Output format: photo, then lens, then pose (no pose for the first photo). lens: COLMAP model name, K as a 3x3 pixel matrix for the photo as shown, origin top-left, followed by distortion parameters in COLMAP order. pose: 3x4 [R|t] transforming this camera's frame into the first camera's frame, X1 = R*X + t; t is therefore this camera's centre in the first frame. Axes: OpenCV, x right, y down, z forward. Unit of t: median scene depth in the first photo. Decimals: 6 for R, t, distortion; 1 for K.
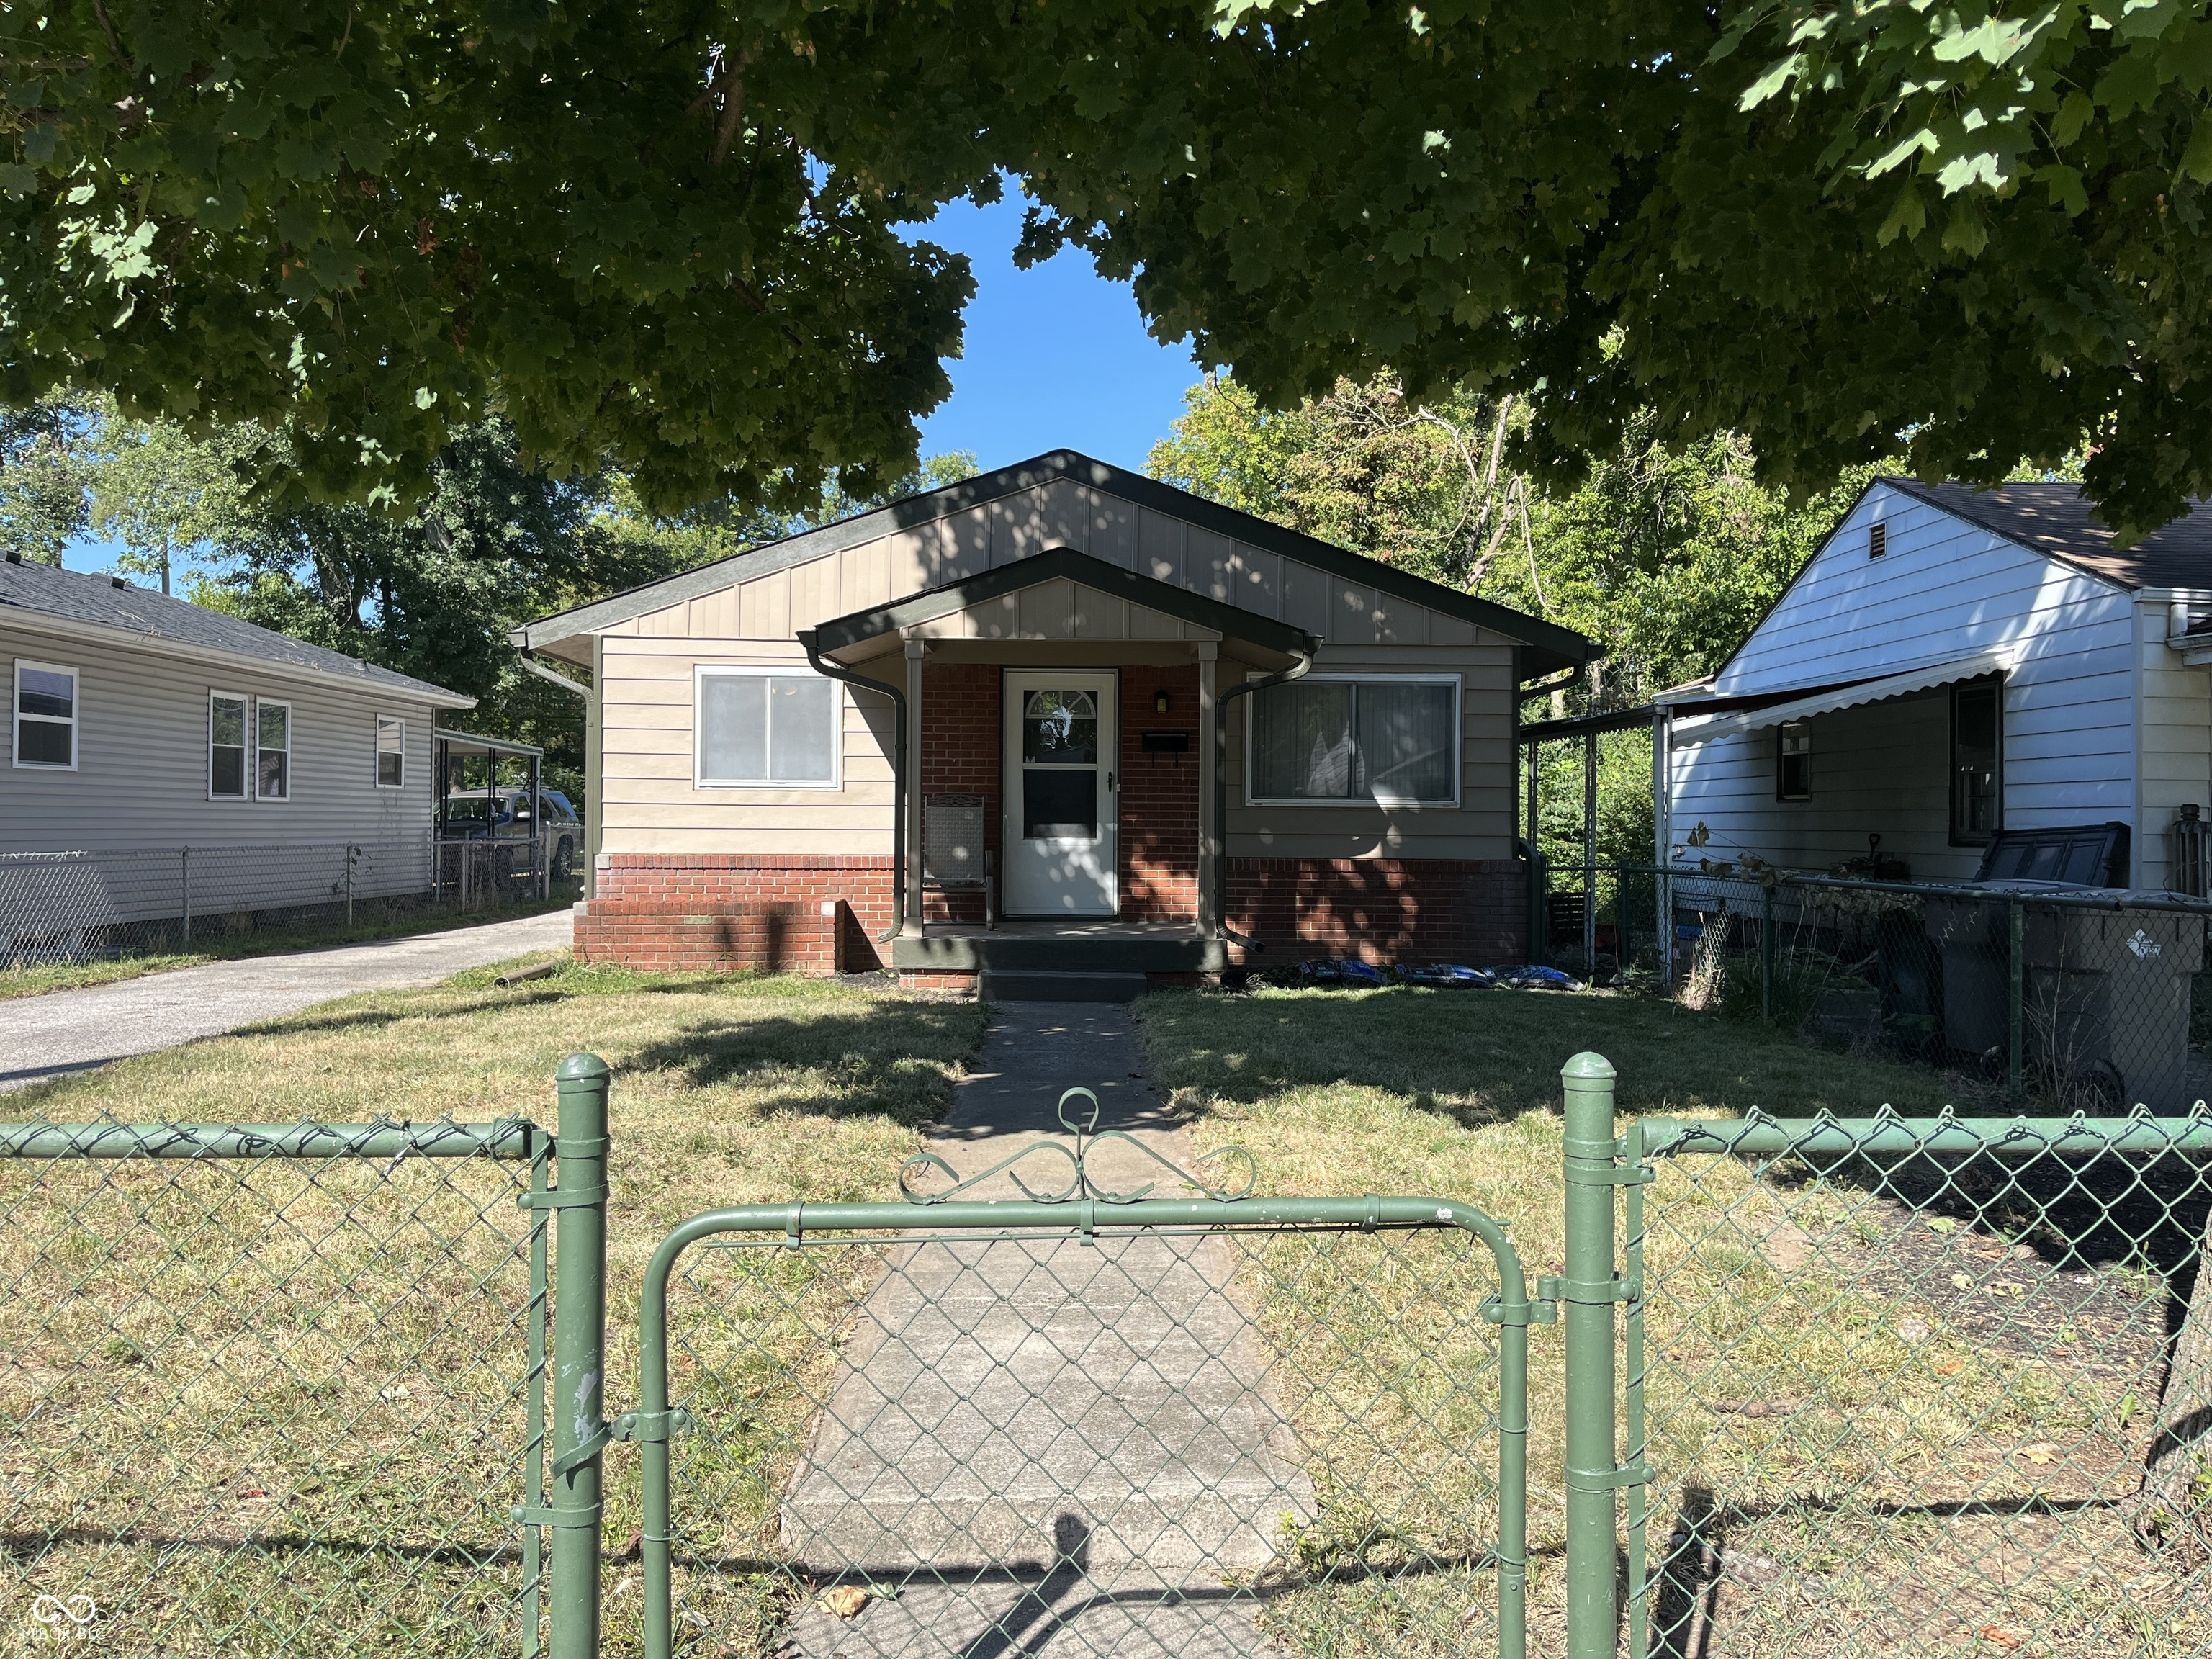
lens RADIAL K [[1683.2, 0, 1106.0], [0, 1683.2, 829.5], [0, 0, 1]] dist [-0.012525, -0.003718]
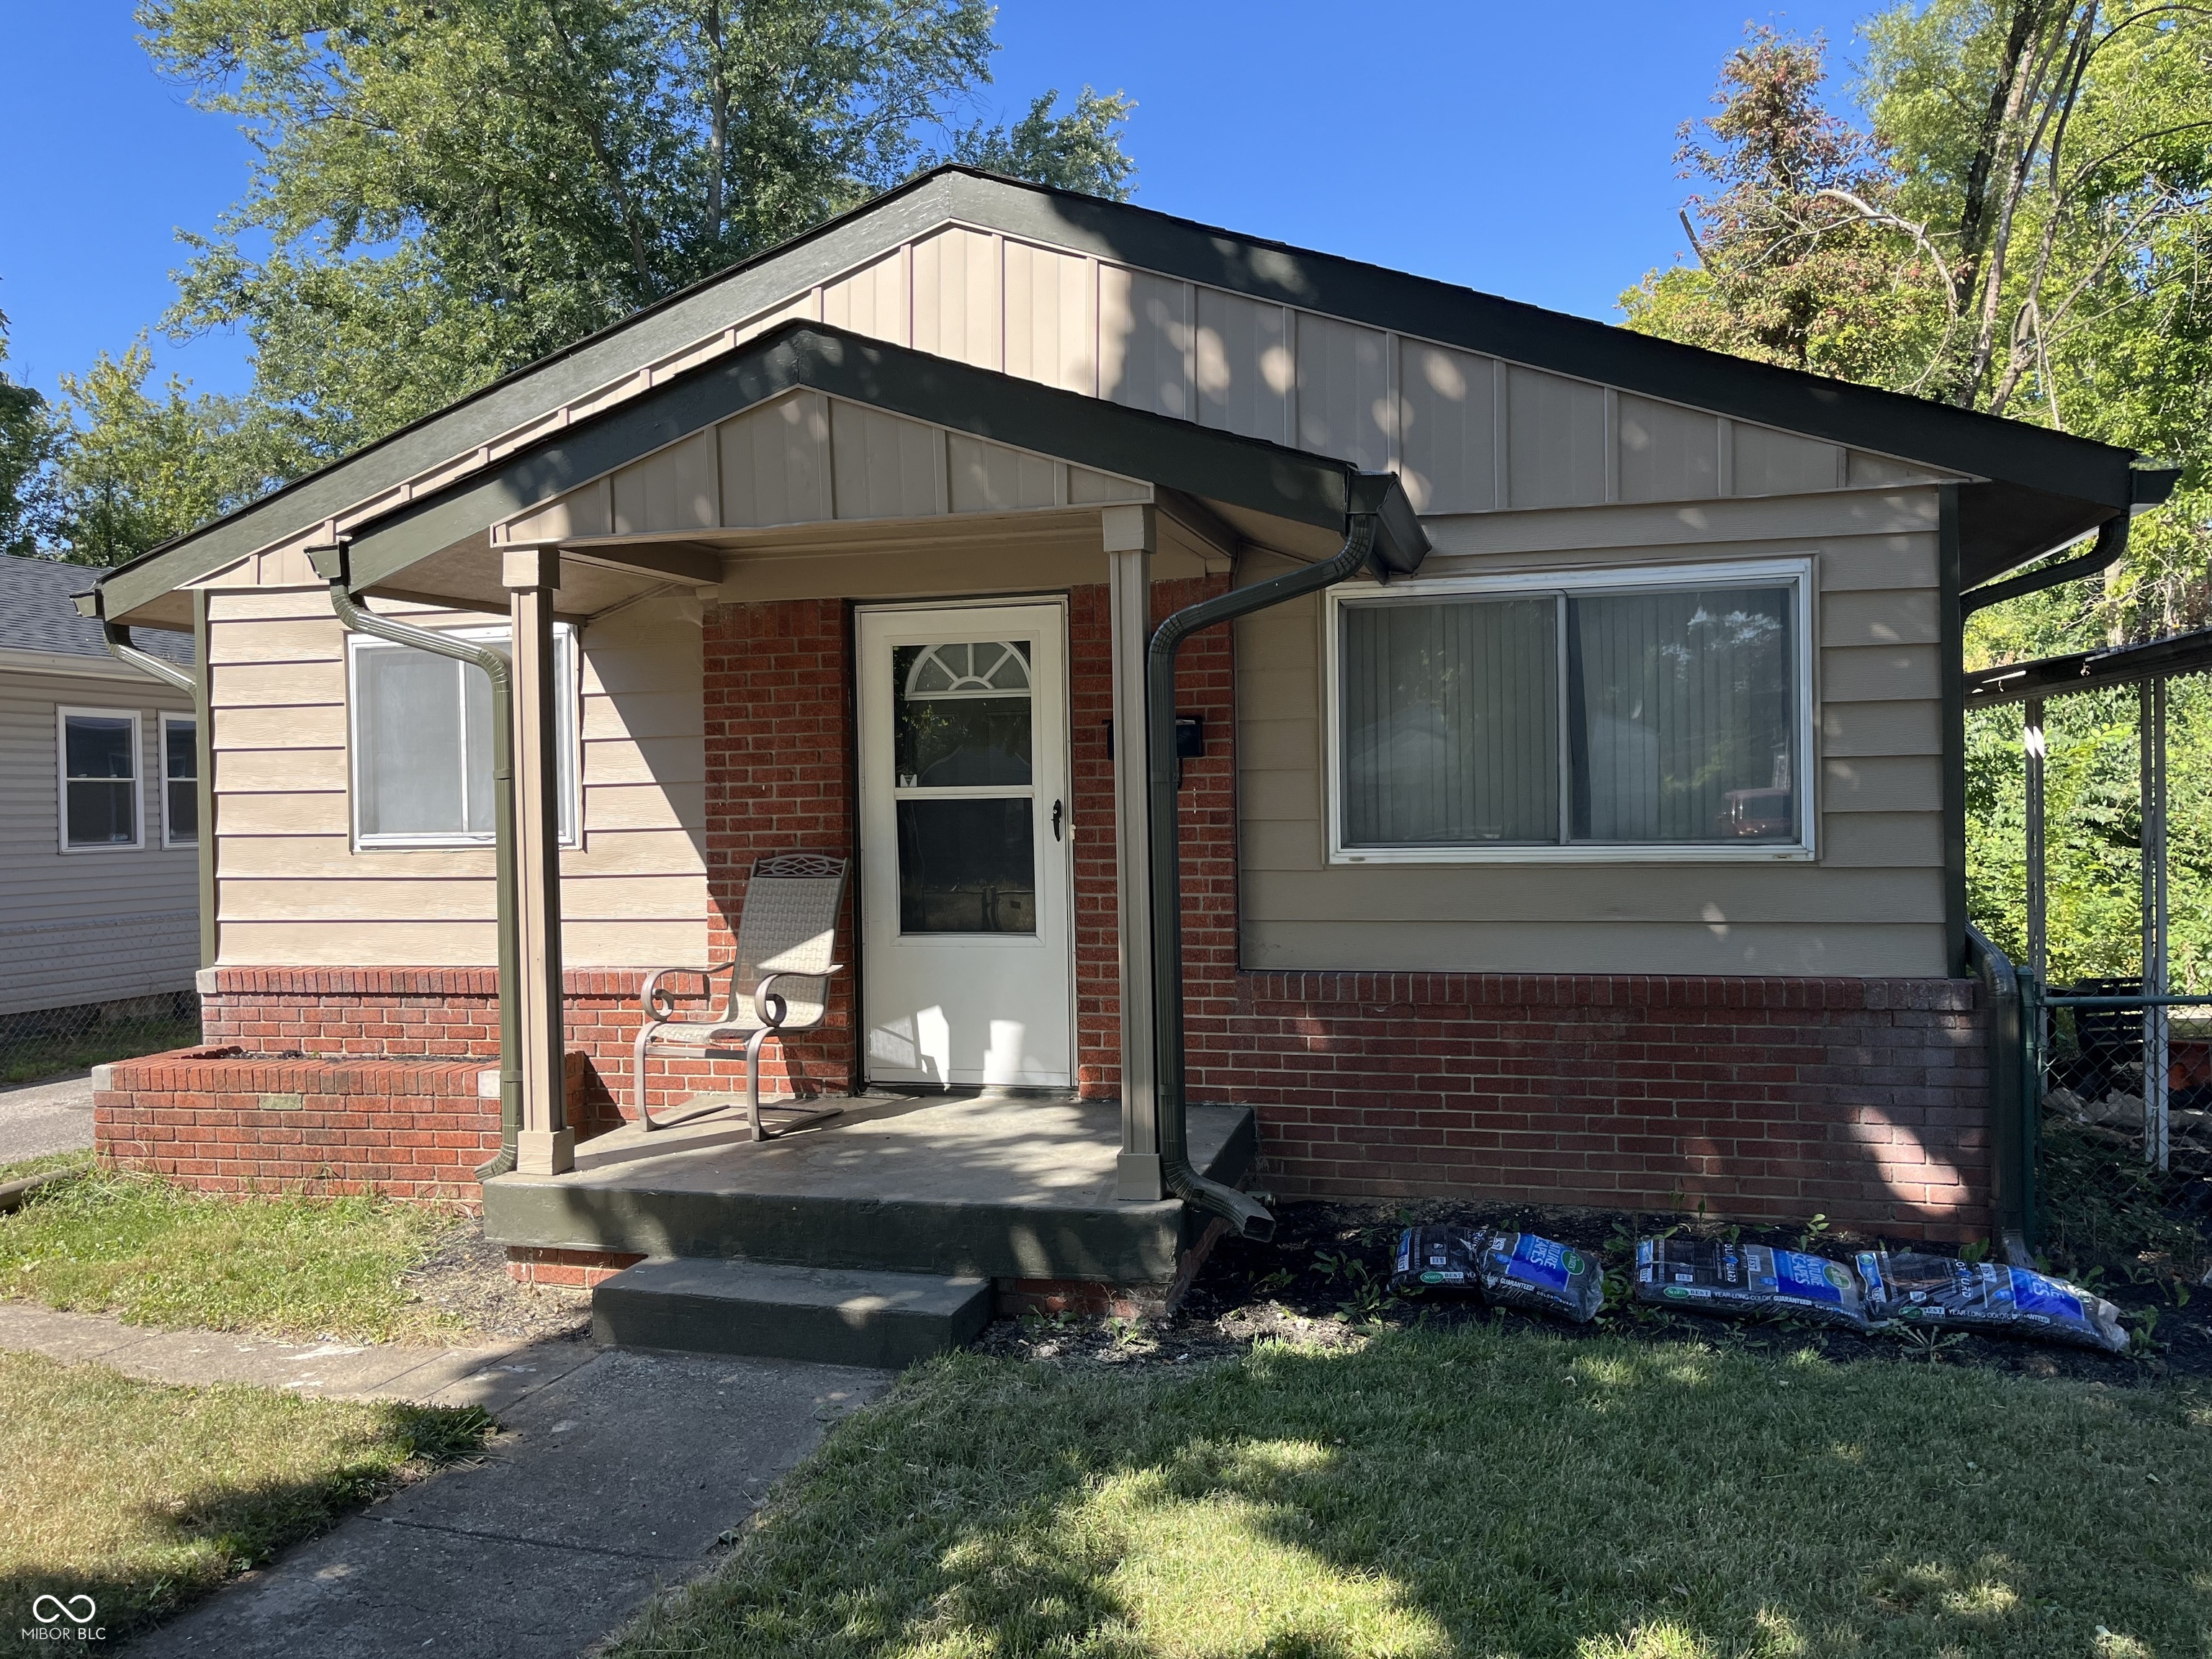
lens RADIAL K [[1683.2, 0, 1106.0], [0, 1683.2, 829.5], [0, 0, 1]] dist [-0.012525, -0.003718]
pose [[0.959262, -0.021770, -0.281677, 0.156919], [0.025684, 0.999618, 0.010211, -0.030478], [0.281347, -0.017029, 0.959455, 0.523763]]
